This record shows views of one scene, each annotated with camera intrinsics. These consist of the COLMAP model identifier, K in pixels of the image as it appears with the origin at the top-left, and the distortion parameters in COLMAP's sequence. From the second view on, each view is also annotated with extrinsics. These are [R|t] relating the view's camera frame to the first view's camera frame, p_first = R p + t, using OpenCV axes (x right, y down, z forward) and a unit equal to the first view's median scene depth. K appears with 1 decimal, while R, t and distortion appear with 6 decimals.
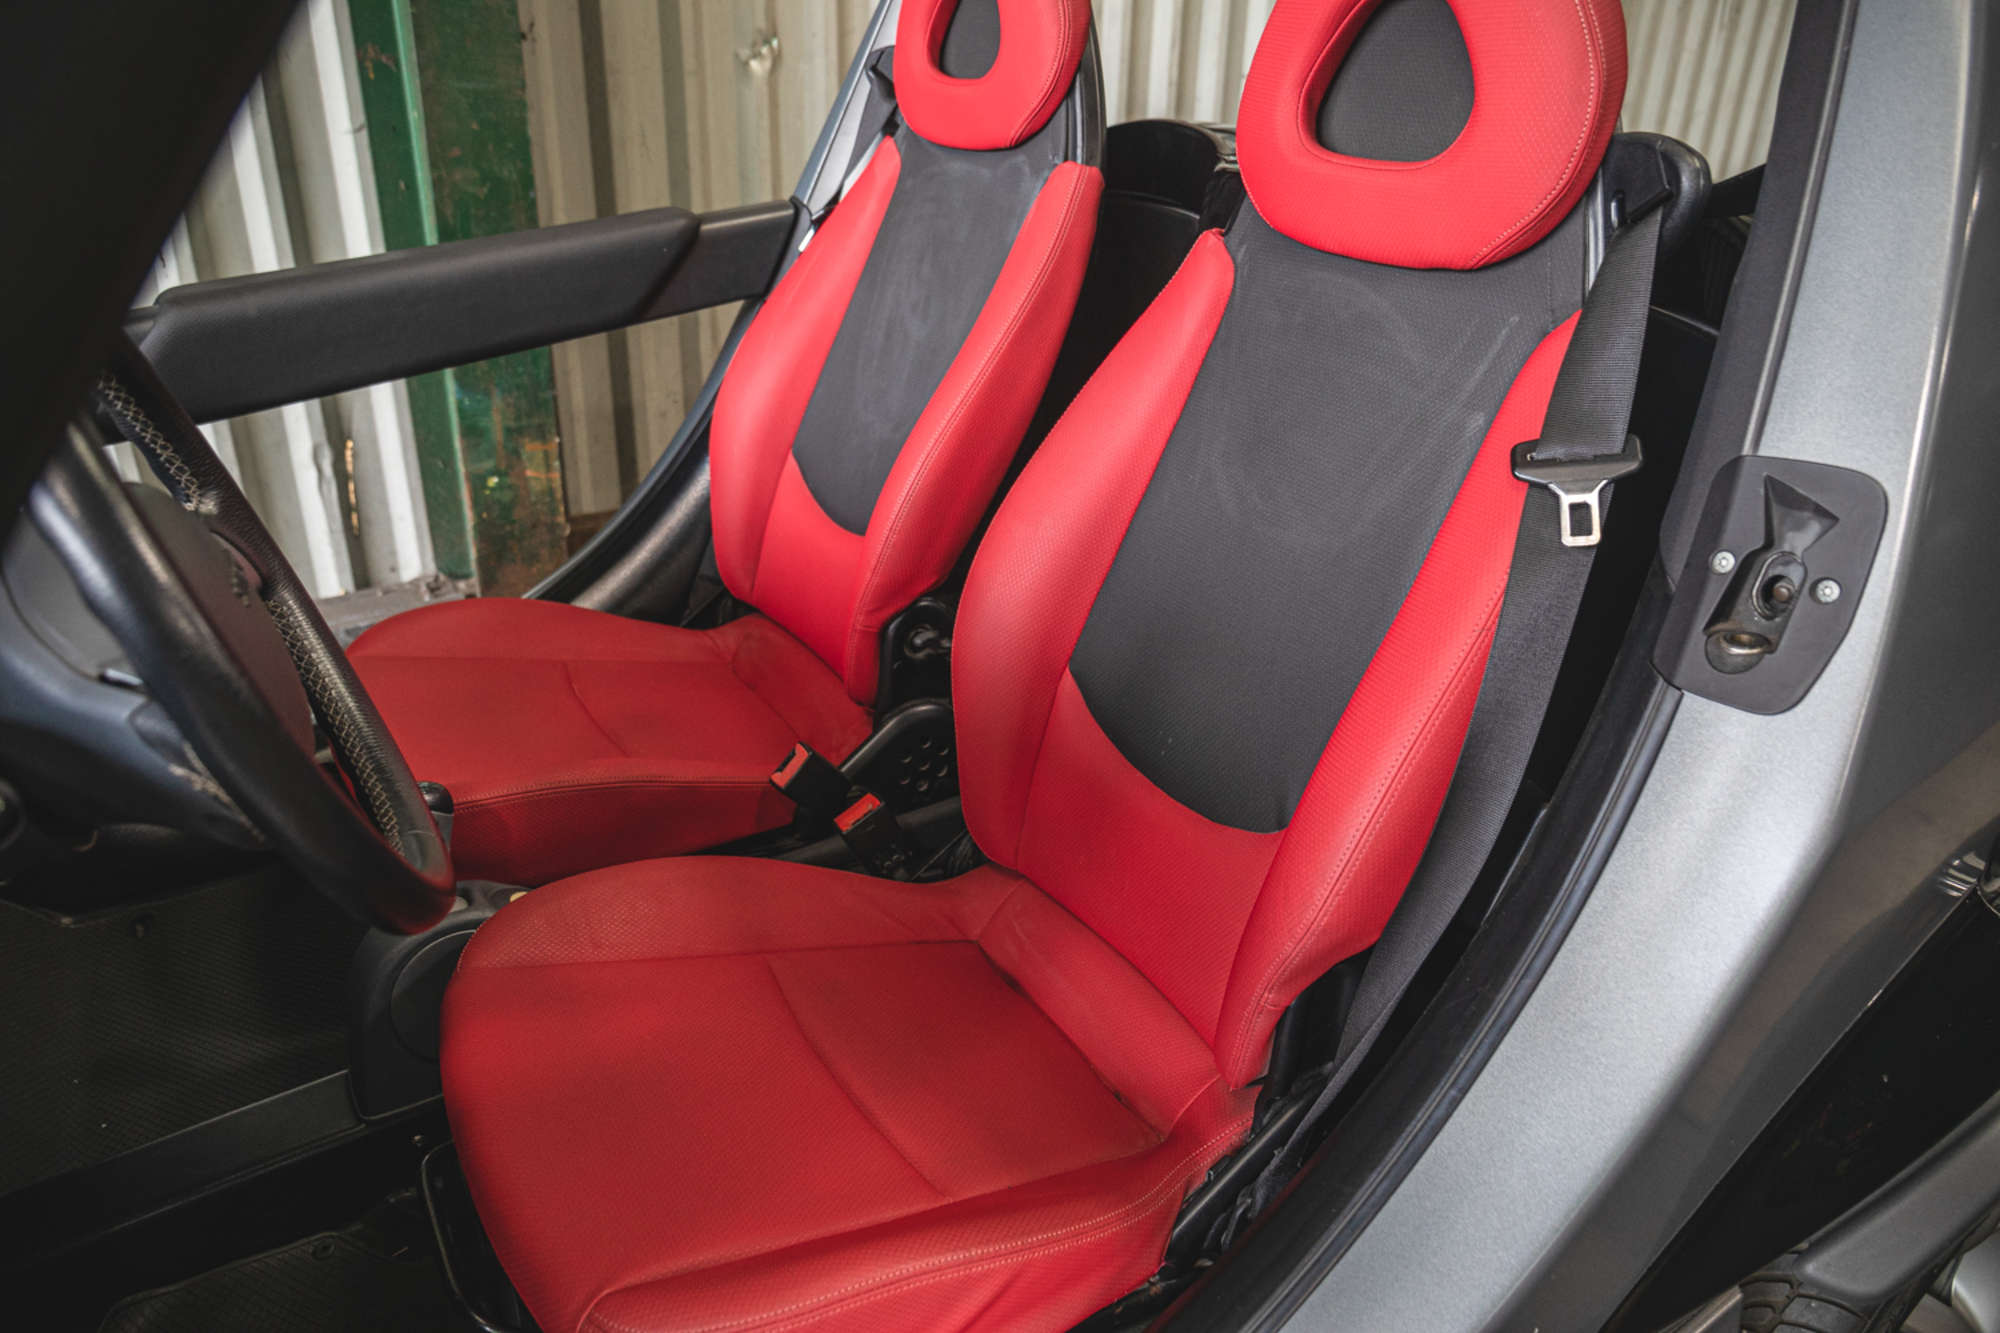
lens RADIAL K [[1345.1, 0, 979.2], [0, 1345.1, 681.2], [0, 0, 1]] dist [-0.036658, 0.002754]
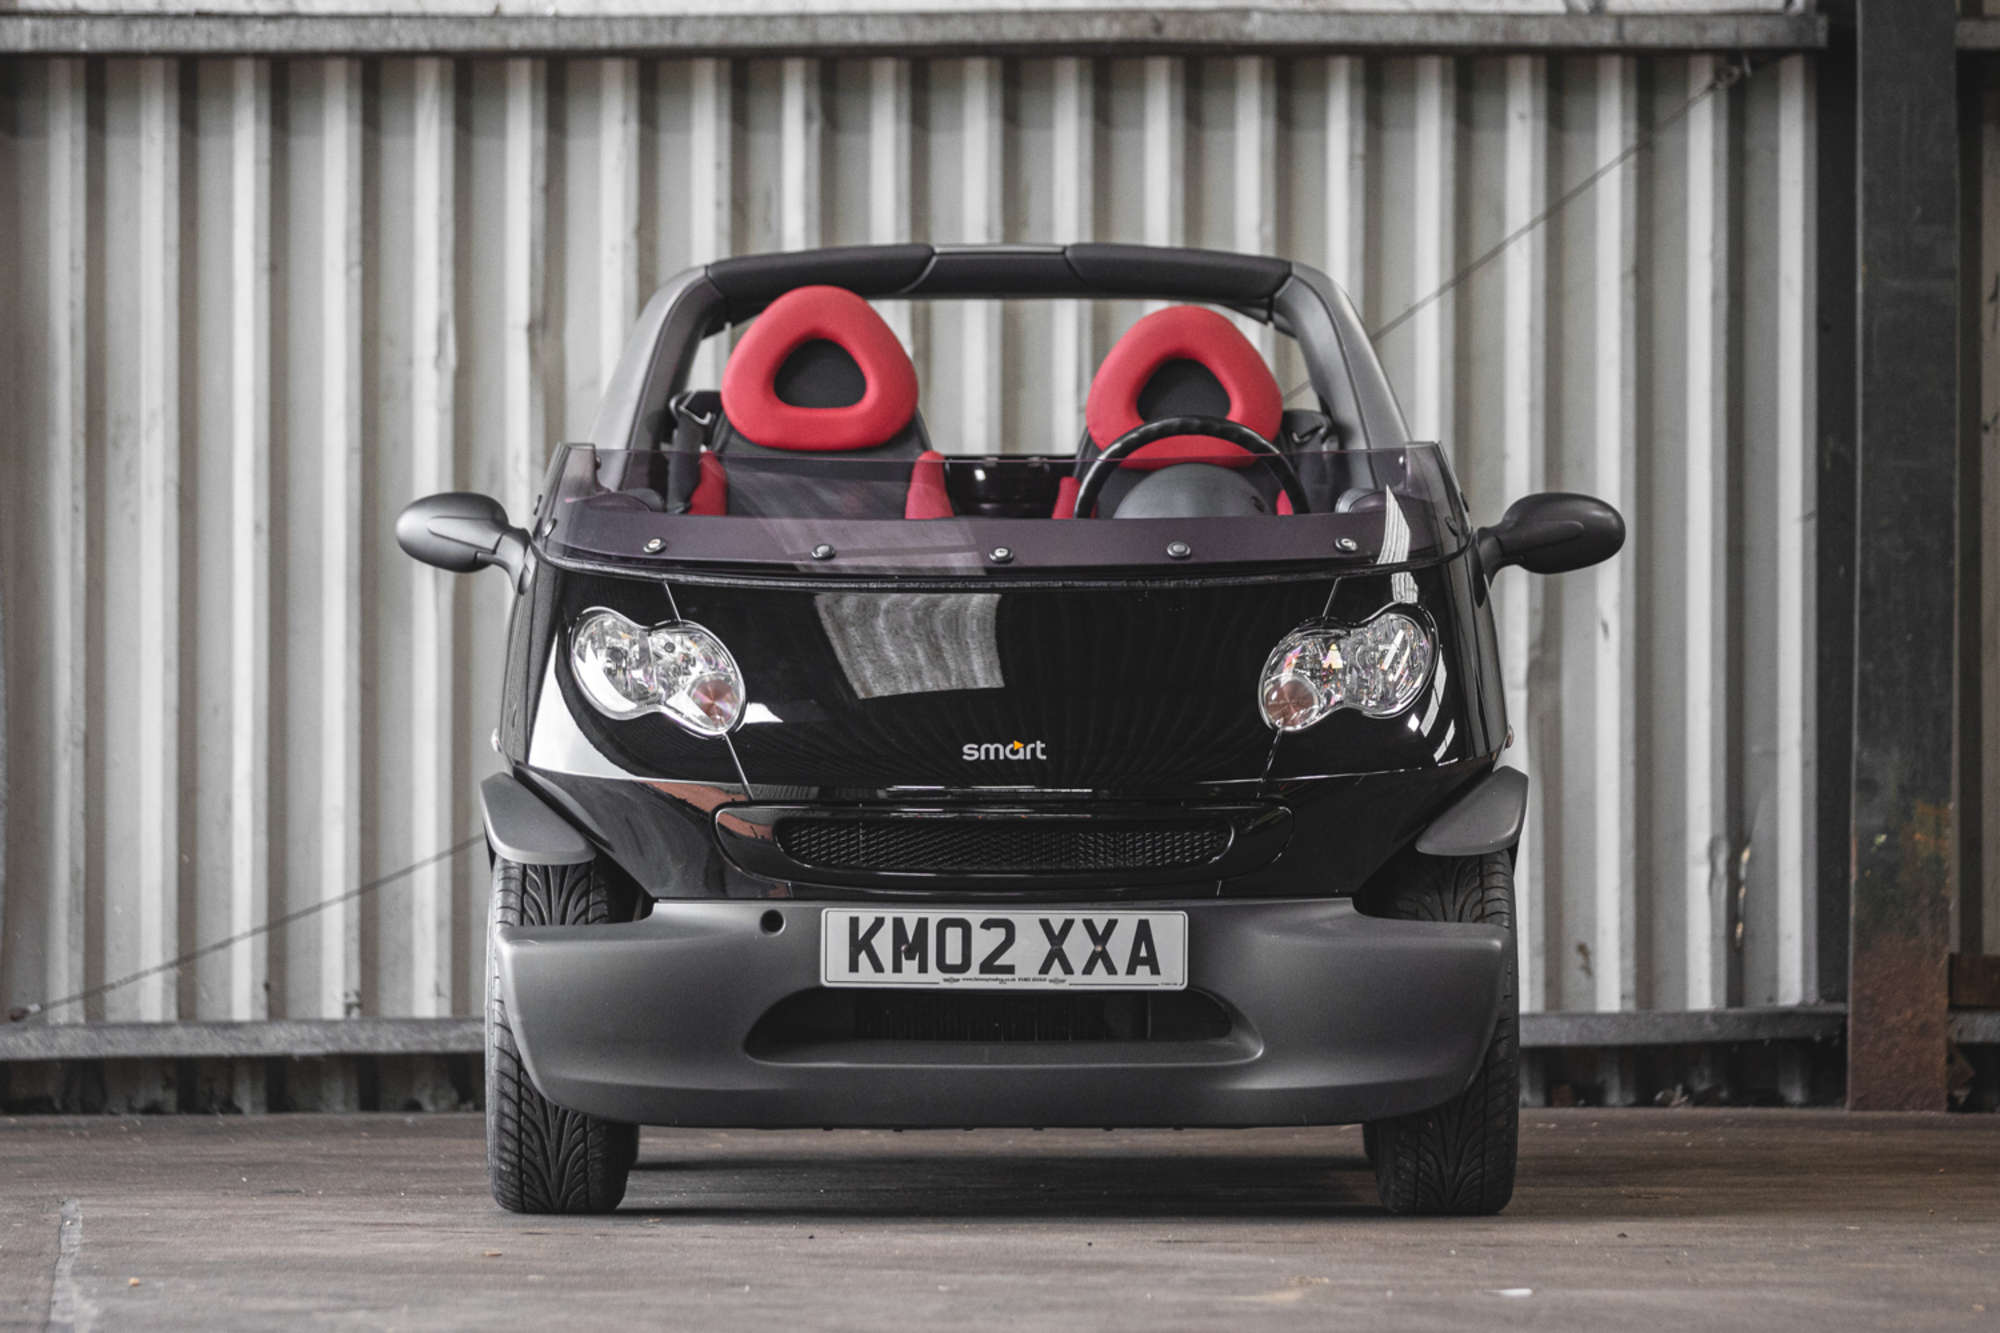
lens RADIAL K [[9024.6, 0, 1007.0], [0, 9024.6, 659.7], [0, 0, 1]] dist [0.163758, 0.000000]
pose [[0.871436, -0.022244, -0.490005, 2.294745], [-0.192713, 0.903117, -0.383721, 2.364711], [0.451067, 0.428819, 0.782722, -4.464717]]
